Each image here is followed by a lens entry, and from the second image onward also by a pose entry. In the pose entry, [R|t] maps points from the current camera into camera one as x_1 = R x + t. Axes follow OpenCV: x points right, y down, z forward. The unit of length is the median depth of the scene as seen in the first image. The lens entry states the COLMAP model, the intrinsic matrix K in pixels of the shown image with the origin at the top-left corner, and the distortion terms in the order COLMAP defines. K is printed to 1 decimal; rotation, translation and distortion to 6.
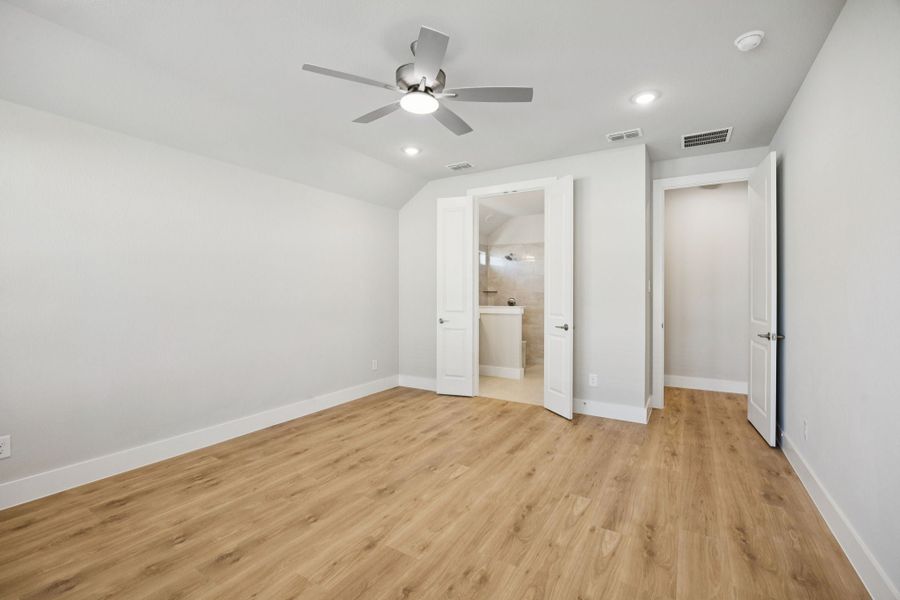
lens RADIAL K [[392.5, 0, 450.9], [0, 392.5, 300.1], [0, 0, 1]] dist [-0.012200, 0.000074]
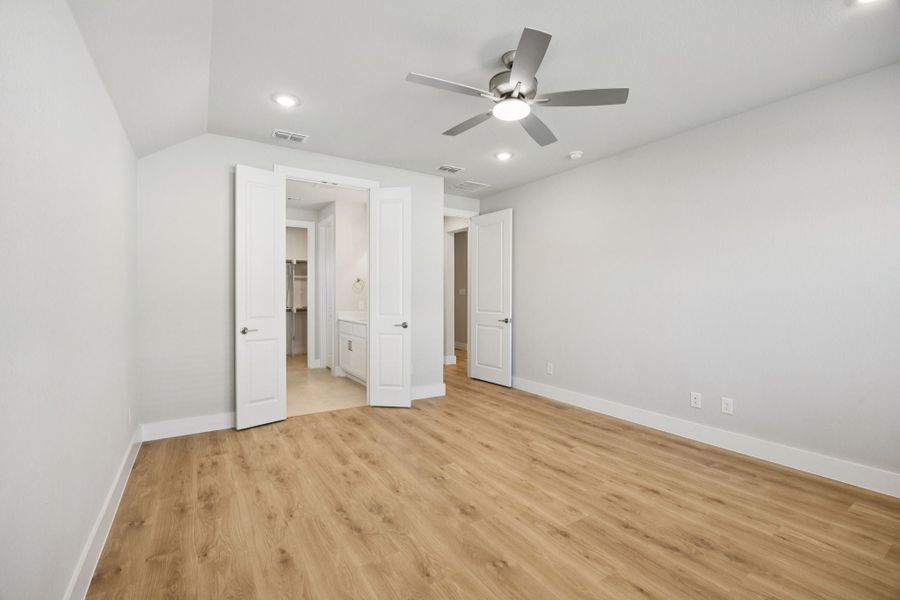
lens RADIAL K [[392.5, 0, 450.9], [0, 392.5, 300.1], [0, 0, 1]] dist [-0.012200, 0.000074]
pose [[0.442184, -0.012016, 0.896844, -0.758515], [0.010100, 0.999914, 0.008417, -0.008556], [-0.896868, 0.005336, 0.442267, 0.476467]]
